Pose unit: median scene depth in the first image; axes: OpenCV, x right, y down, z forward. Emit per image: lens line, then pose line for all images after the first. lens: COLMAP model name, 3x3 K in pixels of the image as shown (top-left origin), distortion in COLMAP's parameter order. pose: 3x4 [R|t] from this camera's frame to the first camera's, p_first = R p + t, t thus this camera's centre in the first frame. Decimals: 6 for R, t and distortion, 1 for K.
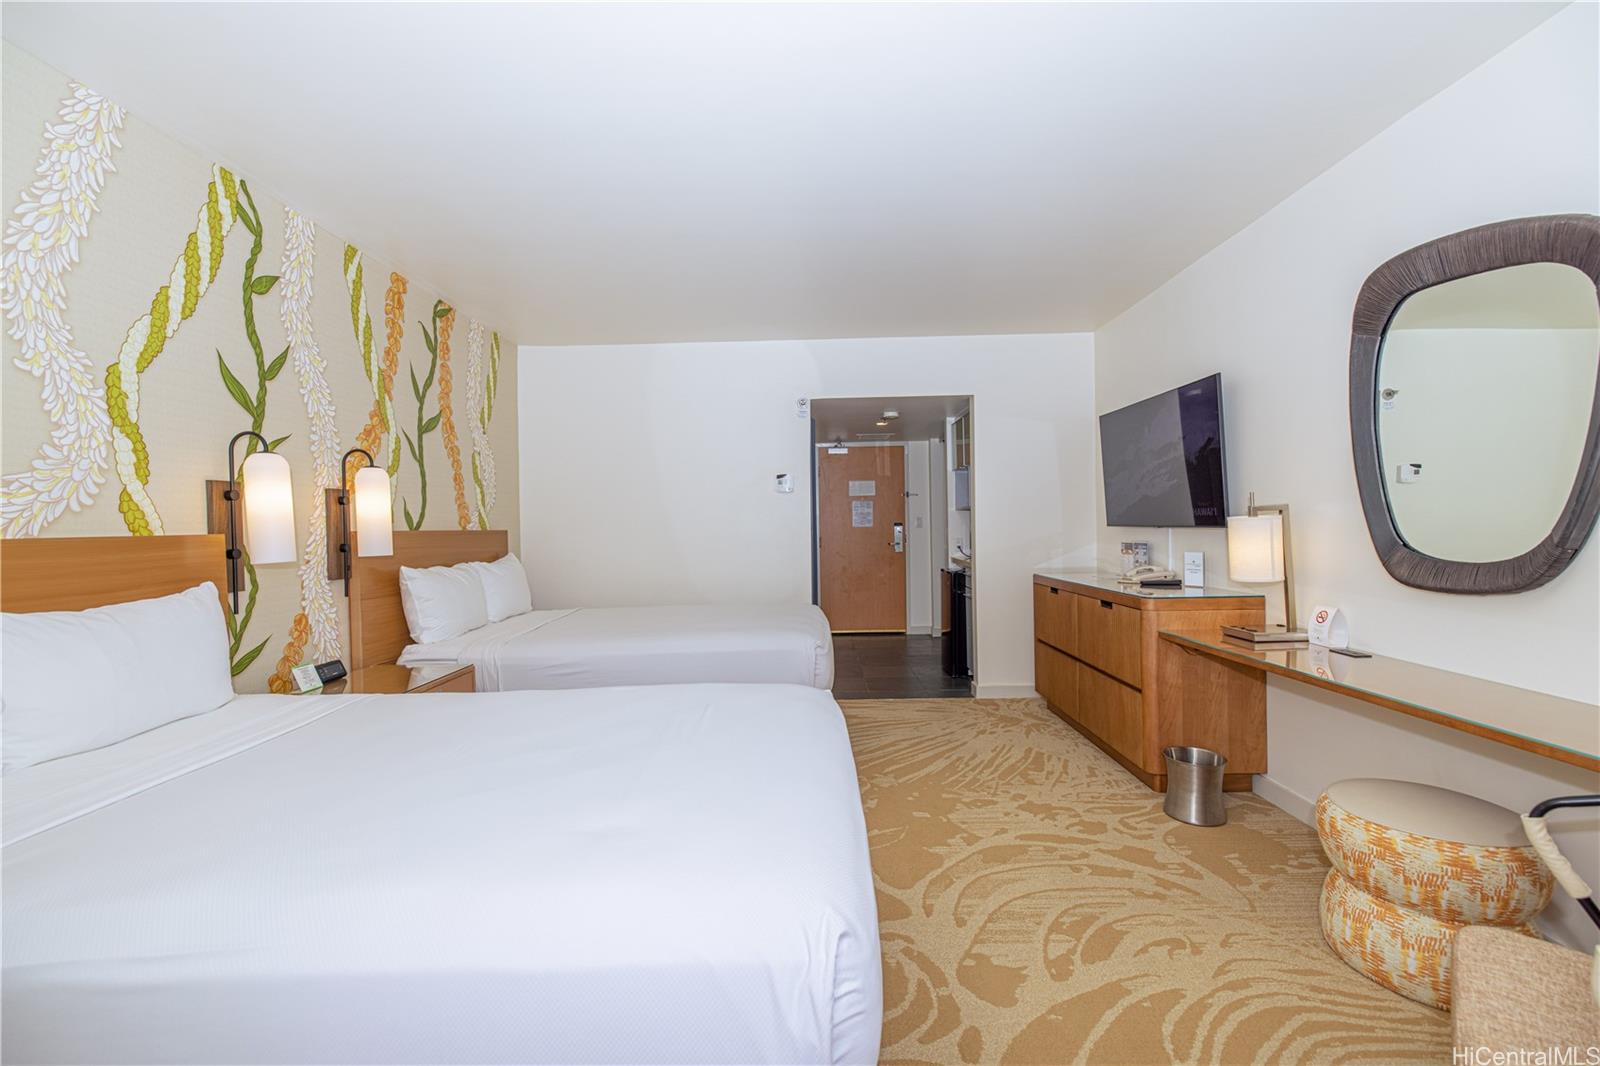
lens RADIAL K [[672.2, 0, 800.0], [0, 672.2, 533.0], [0, 0, 1]] dist [0.002129, 0.000337]
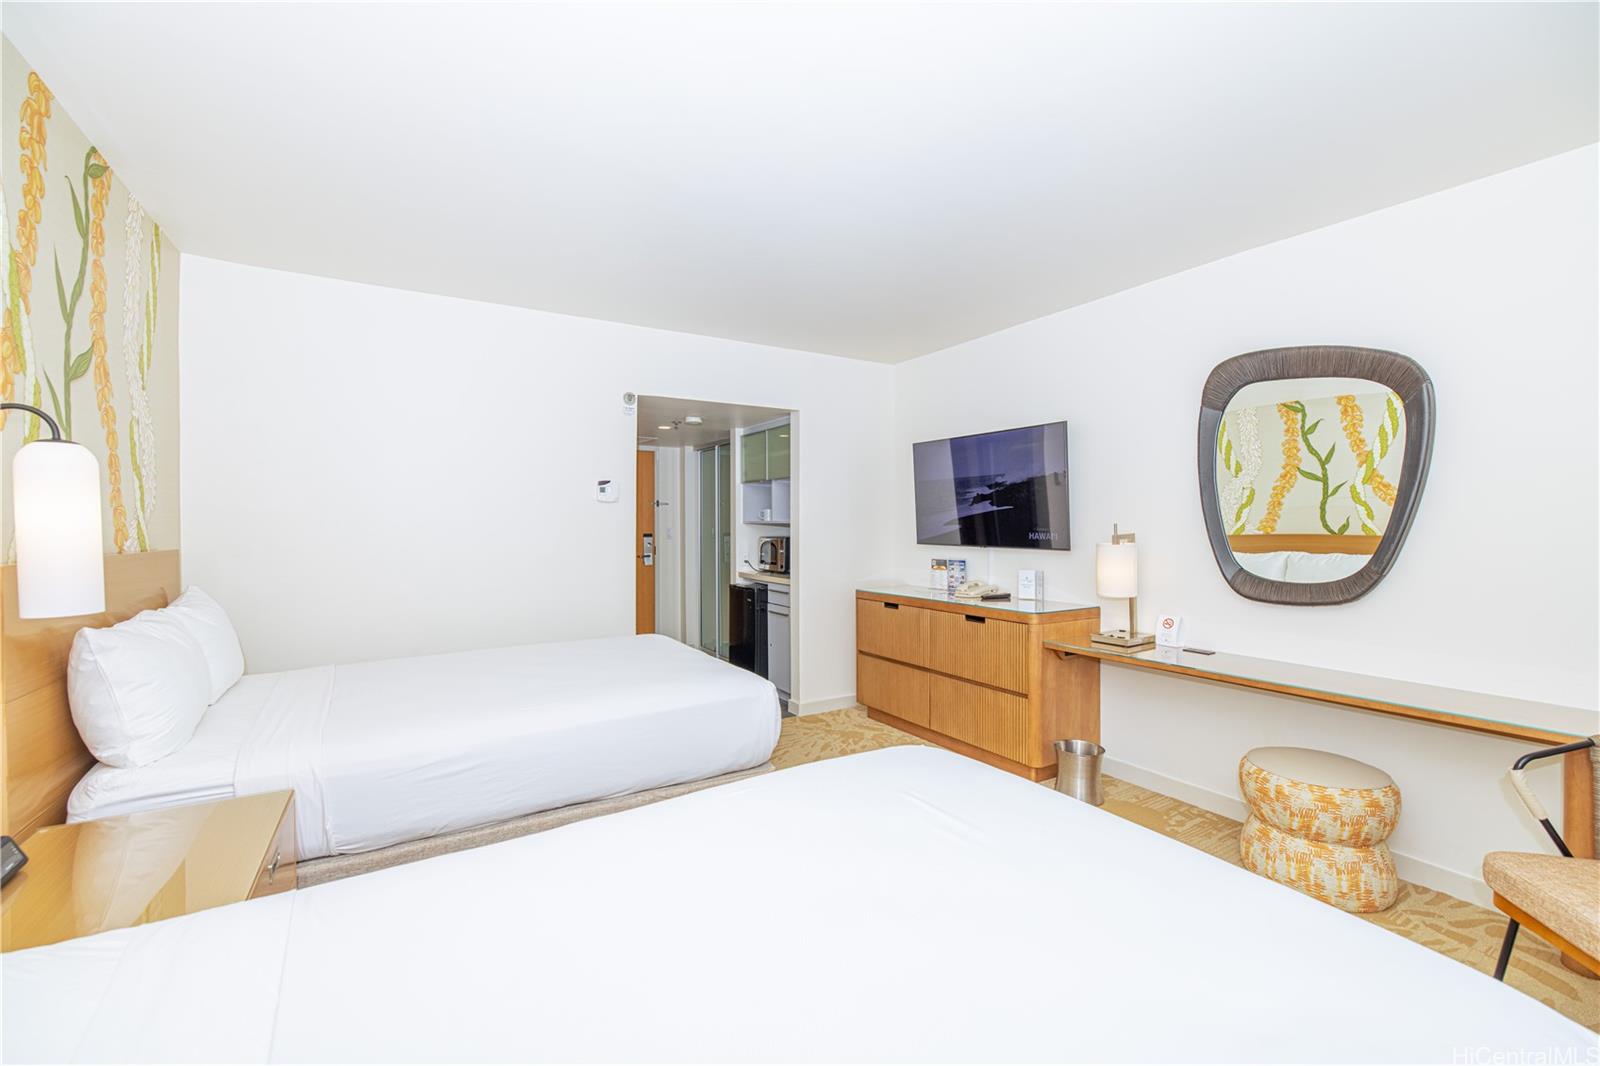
lens RADIAL K [[672.2, 0, 800.0], [0, 672.2, 533.0], [0, 0, 1]] dist [0.002129, 0.000337]
pose [[0.842392, 0.009537, 0.538781, -0.343400], [-0.007510, 0.999954, -0.005958, -0.023453], [-0.538813, 0.000972, 0.842425, 0.206236]]
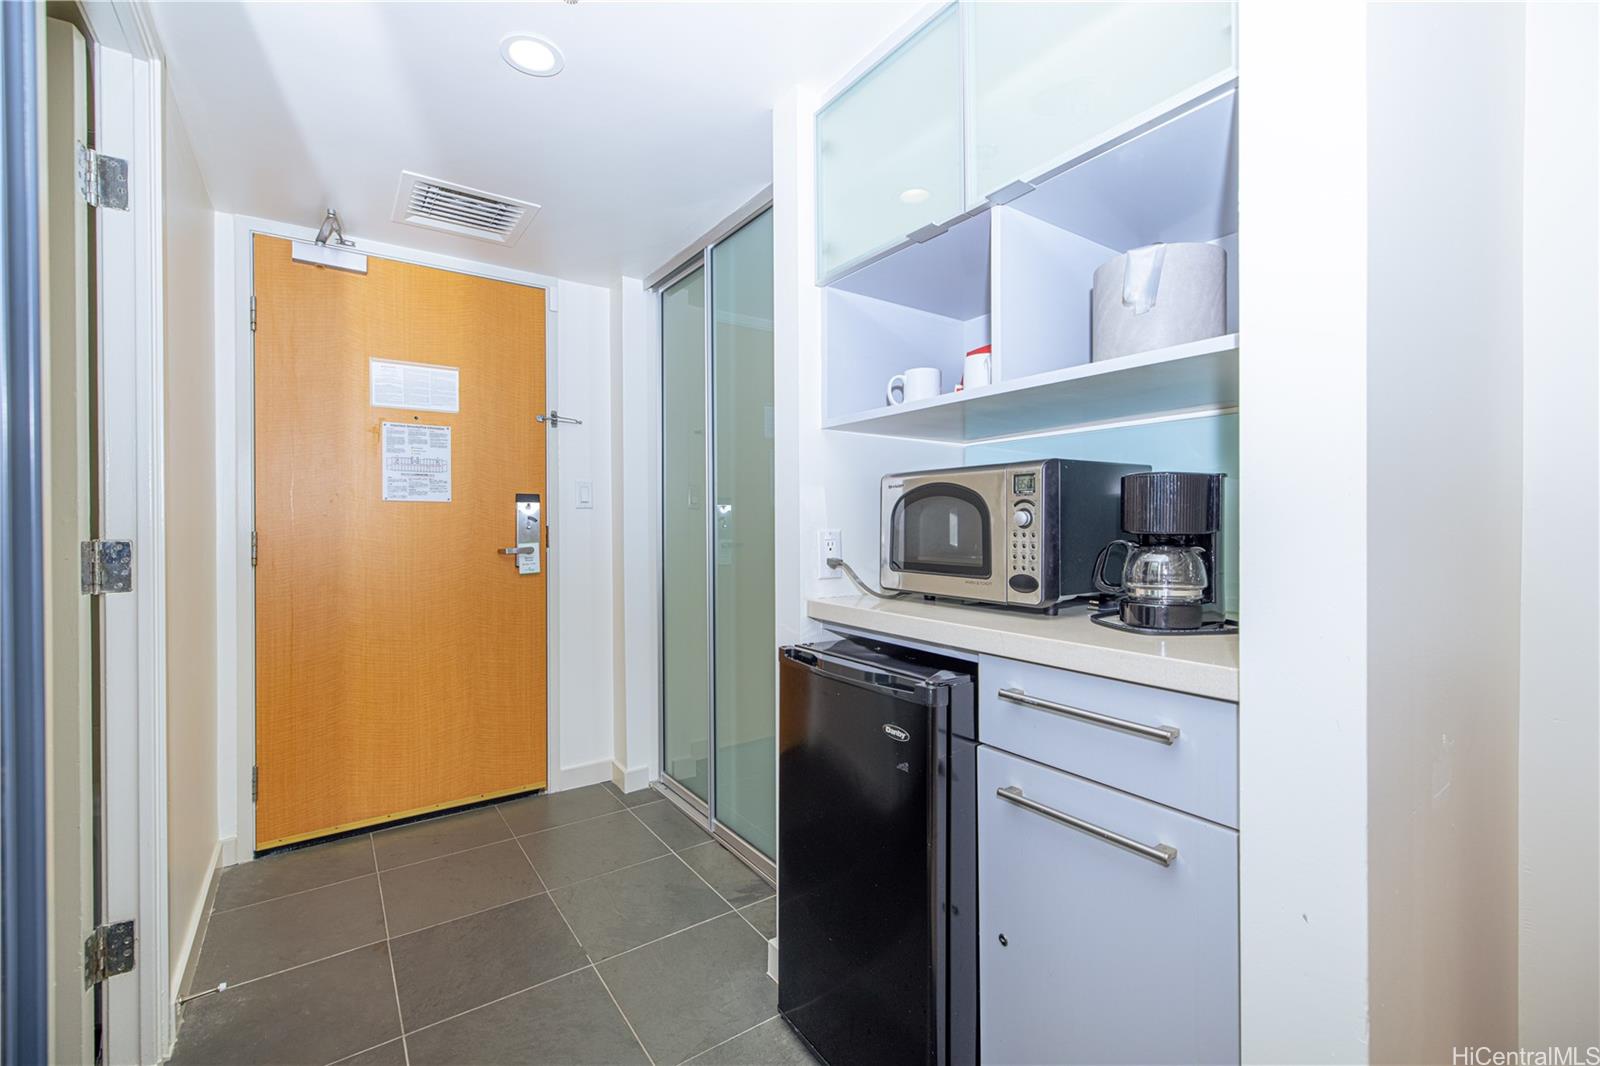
lens RADIAL K [[672.2, 0, 800.0], [0, 672.2, 533.0], [0, 0, 1]] dist [0.002129, 0.000337]
pose [[0.808978, 0.007967, 0.587785, 0.097898], [-0.004110, 0.999960, -0.007897, 0.017213], [-0.587825, 0.003973, 0.808978, 1.194247]]
